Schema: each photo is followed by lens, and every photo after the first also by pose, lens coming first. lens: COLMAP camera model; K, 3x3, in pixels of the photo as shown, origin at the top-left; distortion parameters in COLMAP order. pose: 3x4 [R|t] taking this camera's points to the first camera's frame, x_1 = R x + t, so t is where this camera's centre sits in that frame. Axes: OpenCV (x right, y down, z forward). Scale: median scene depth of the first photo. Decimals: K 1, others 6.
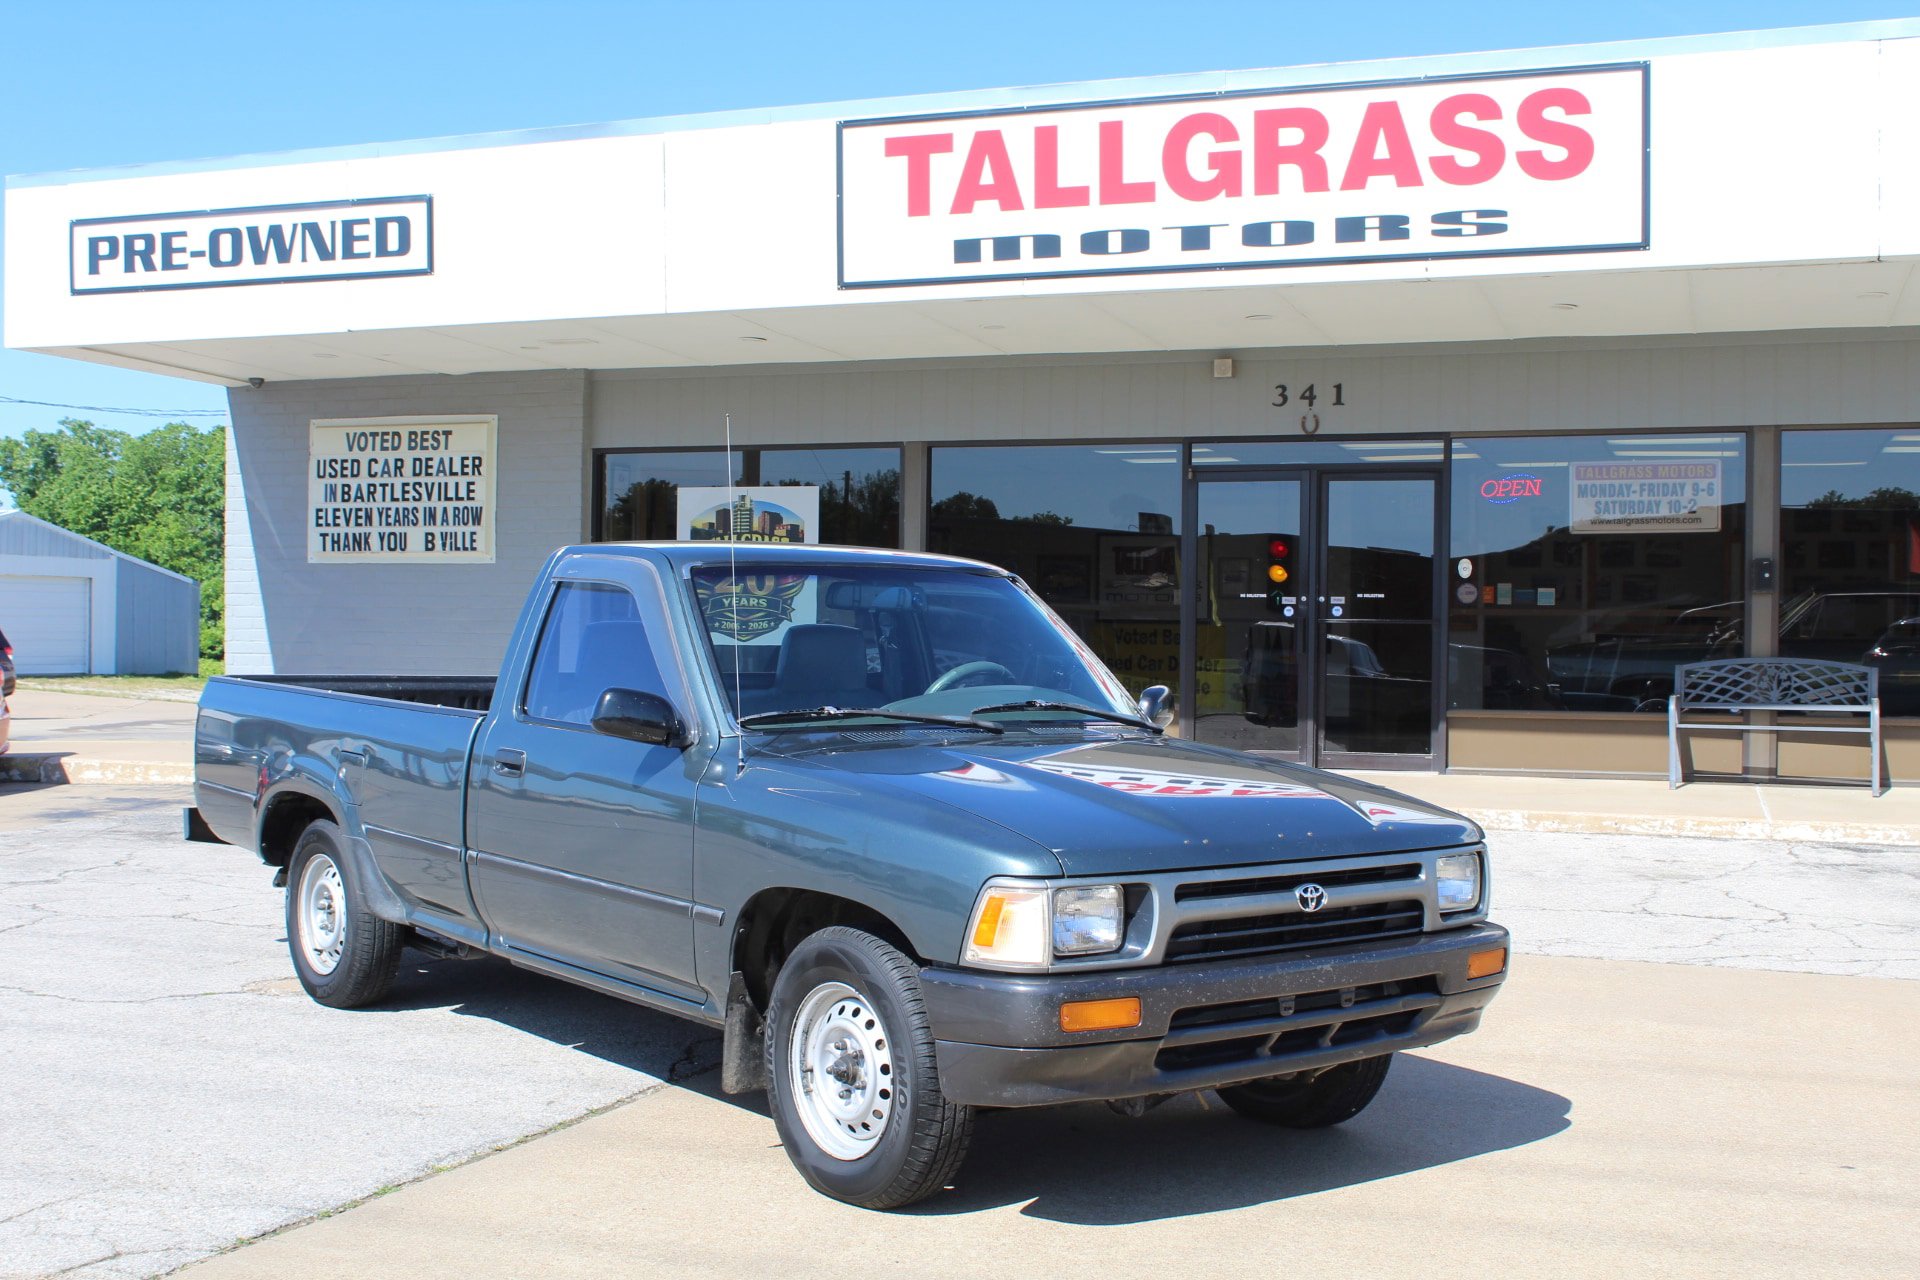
lens RADIAL K [[2189.5, 0, 934.8], [0, 2189.5, 638.1], [0, 0, 1]] dist [-0.120245, 0.194330]
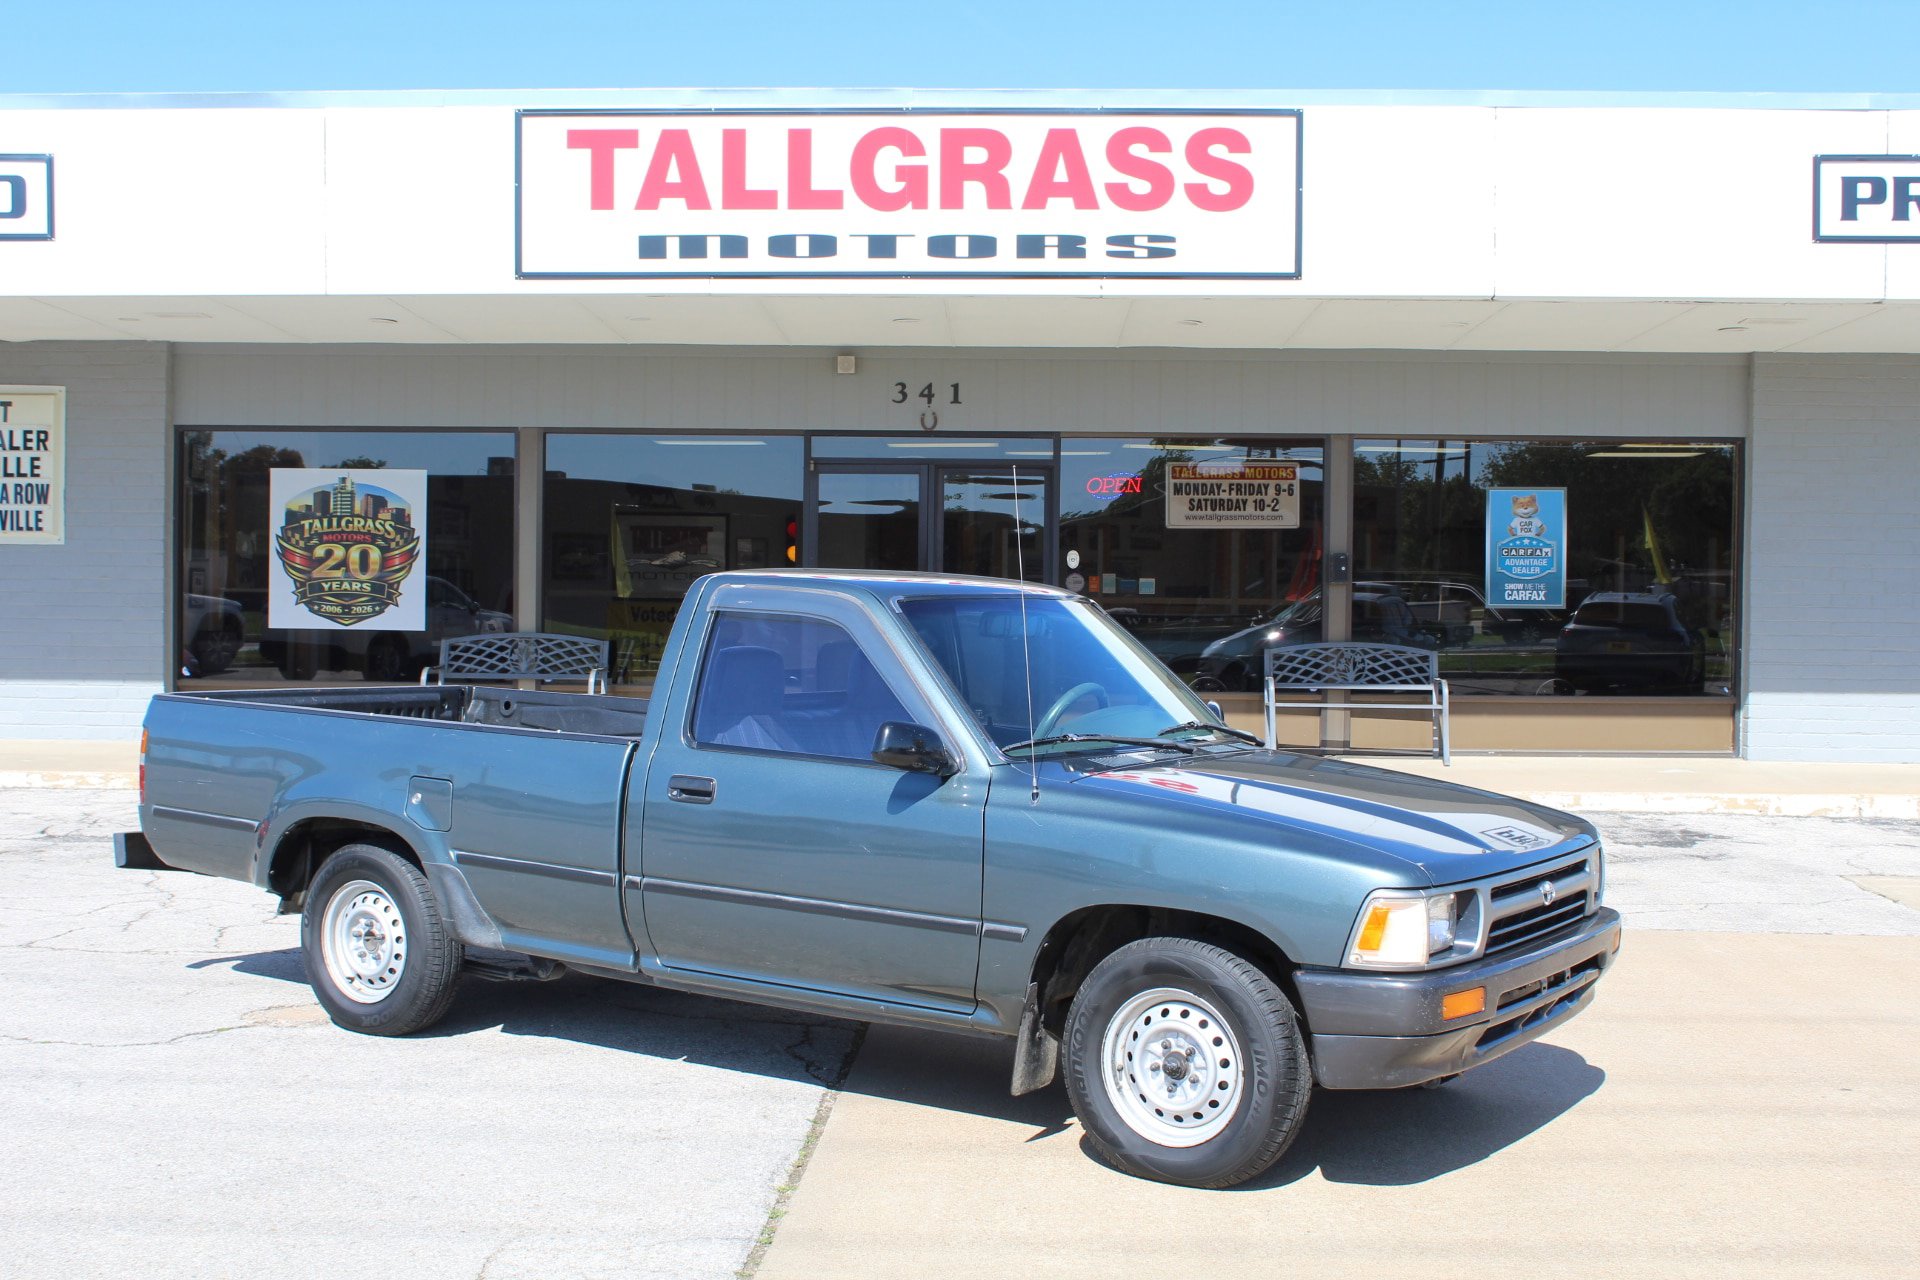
lens RADIAL K [[2189.5, 0, 934.8], [0, 2189.5, 638.1], [0, 0, 1]] dist [-0.120245, 0.194330]
pose [[0.949661, -0.005327, 0.313235, -0.162144], [-0.000367, 0.999836, 0.018118, -0.012988], [-0.313280, -0.017321, 0.949503, -0.004229]]
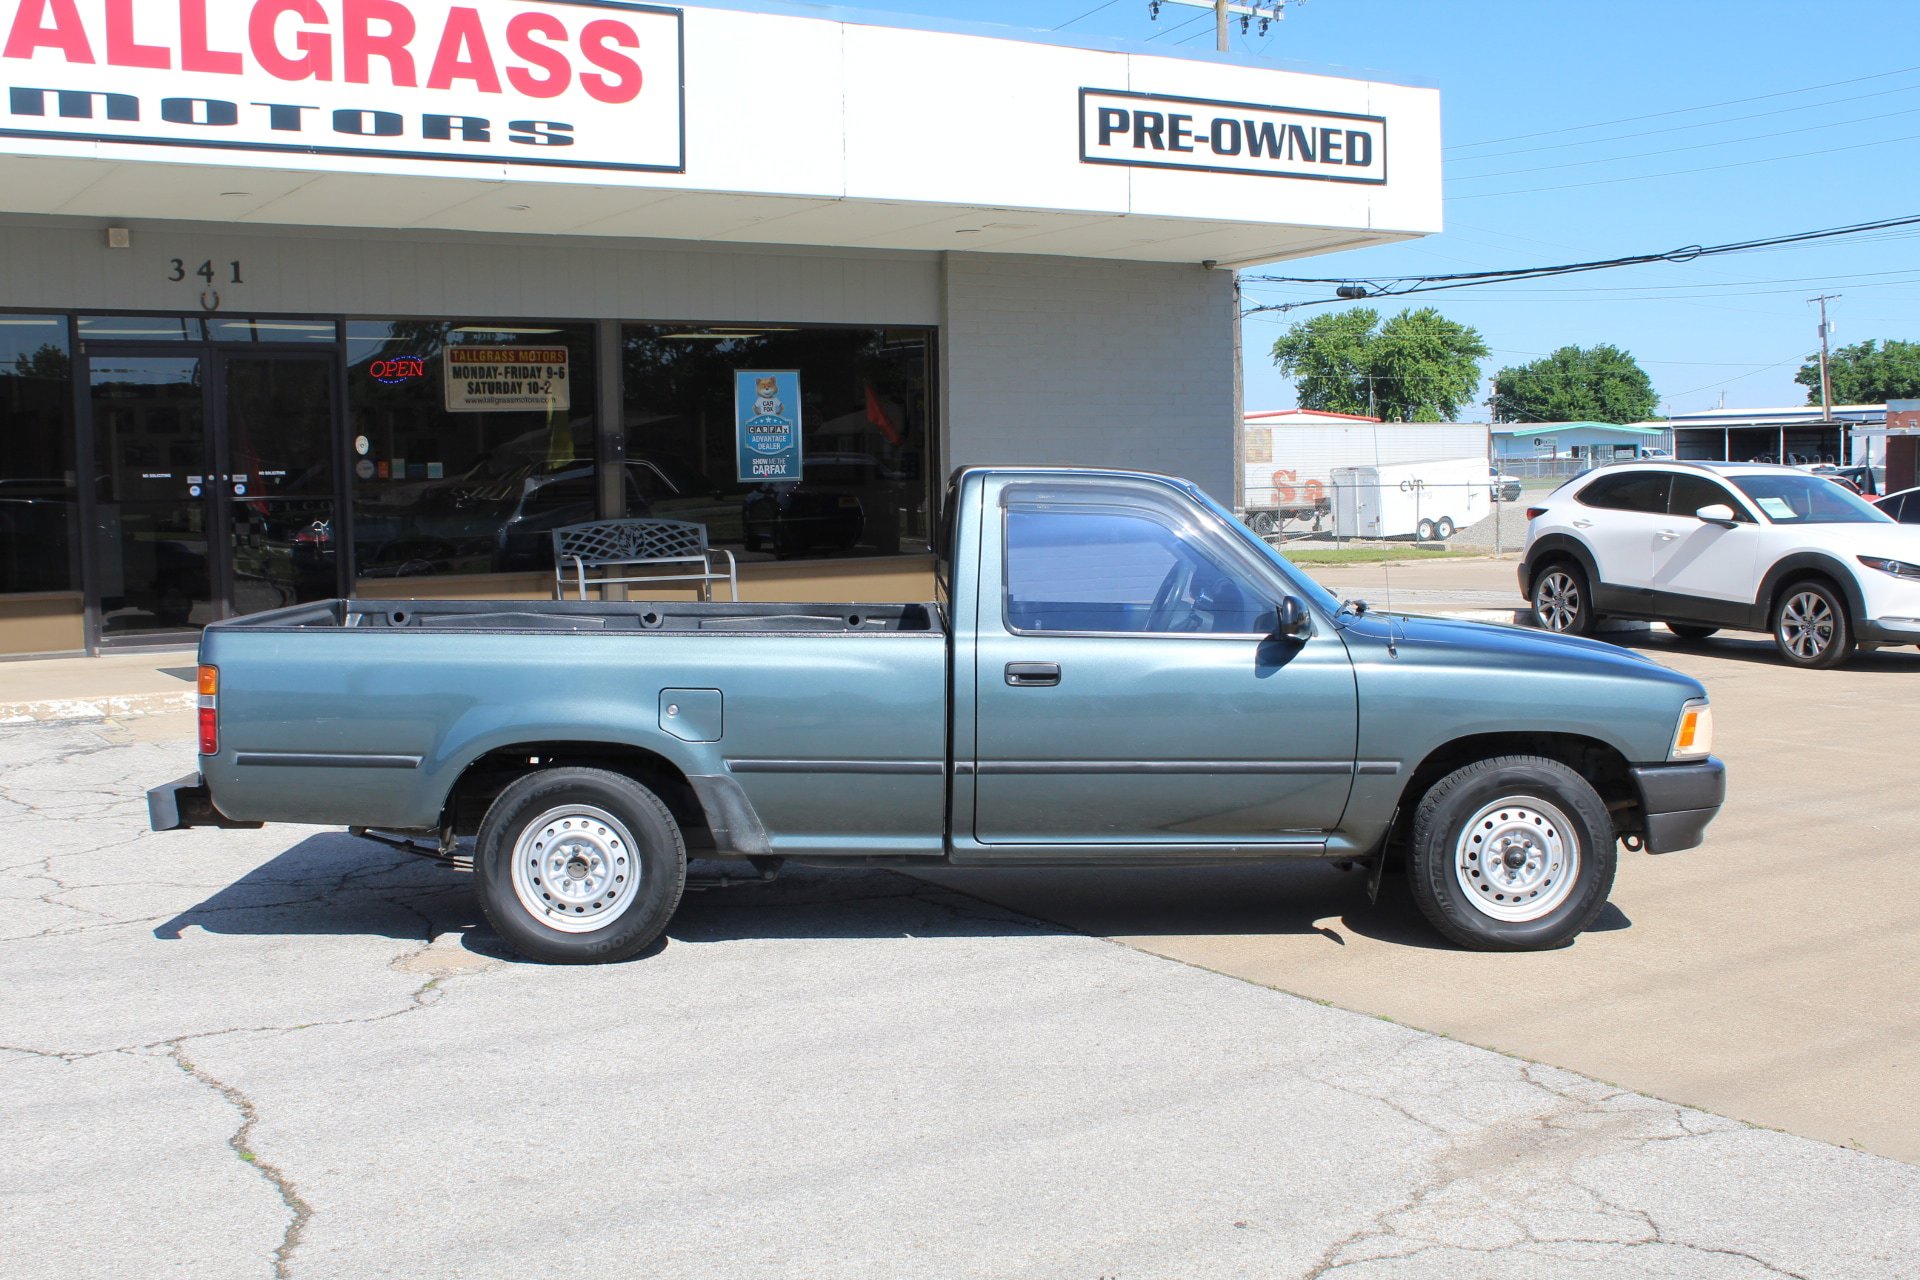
lens RADIAL K [[2171.0, 0, 944.2], [0, 2171.0, 634.6], [0, 0, 1]] dist [-0.115076, 0.176208]
pose [[0.597594, -0.080985, 0.797698, -0.432936], [0.023340, 0.996221, 0.083655, -0.021655], [-0.801459, -0.031374, 0.597226, 0.153316]]
